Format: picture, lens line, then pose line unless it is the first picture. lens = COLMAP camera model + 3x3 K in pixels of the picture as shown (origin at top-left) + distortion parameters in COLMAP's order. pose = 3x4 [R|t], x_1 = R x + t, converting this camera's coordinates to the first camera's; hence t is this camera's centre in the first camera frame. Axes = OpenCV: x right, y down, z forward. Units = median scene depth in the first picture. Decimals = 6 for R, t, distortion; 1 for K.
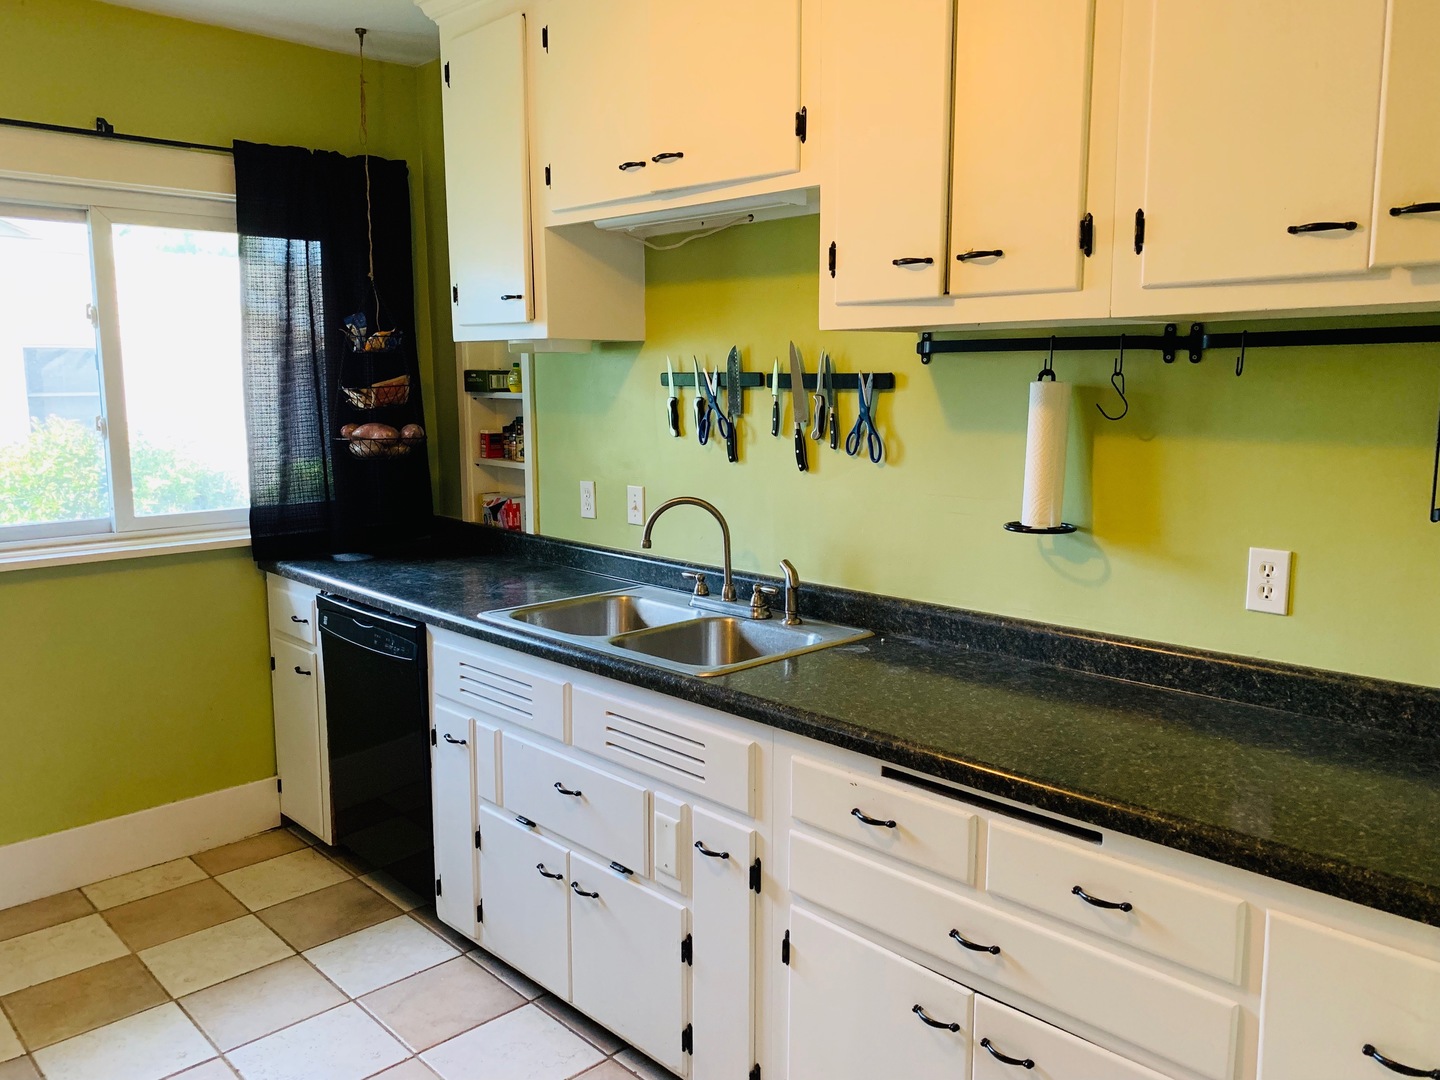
lens RADIAL K [[1078.5, 0, 712.5], [0, 1078.5, 535.4], [0, 0, 1]] dist [0.030099, -0.070450]
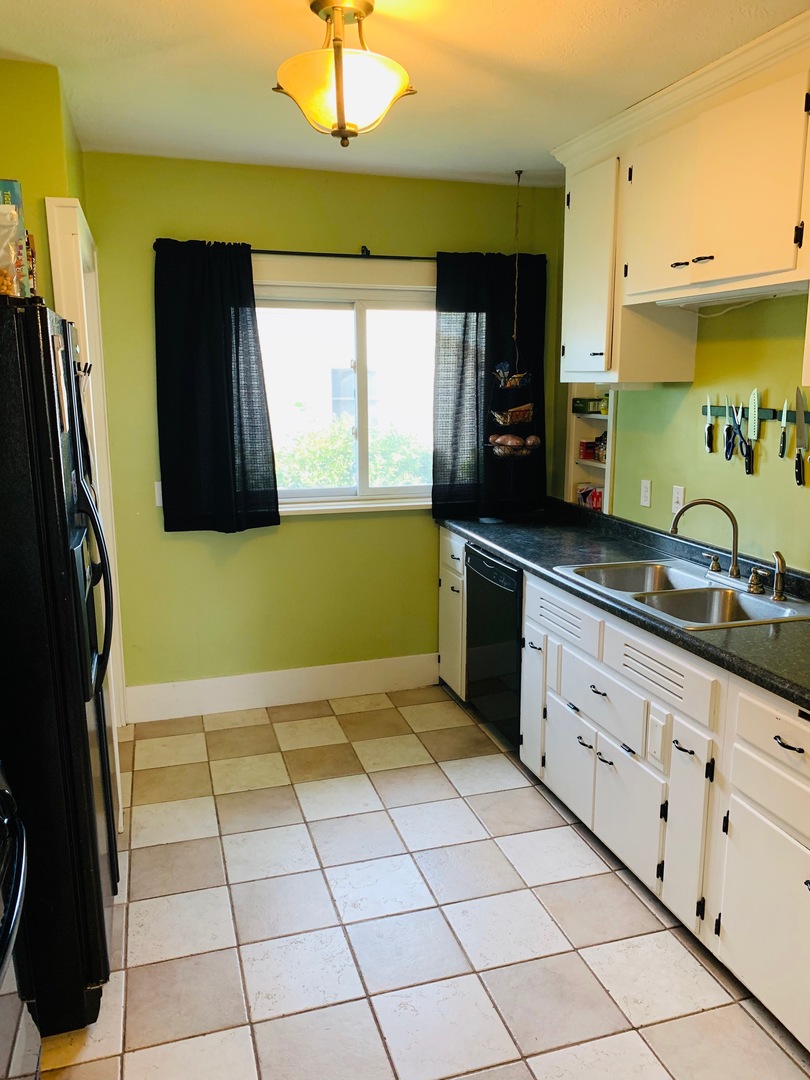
lens RADIAL K [[819.7, 0, 402.0], [0, 819.7, 524.7], [0, 0, 1]] dist [0.109488, -0.297596]
pose [[0.883850, 0.078092, -0.461206, 0.117423], [-0.060855, 0.996783, 0.052156, -0.032884], [0.463795, -0.018032, 0.885759, -0.121461]]
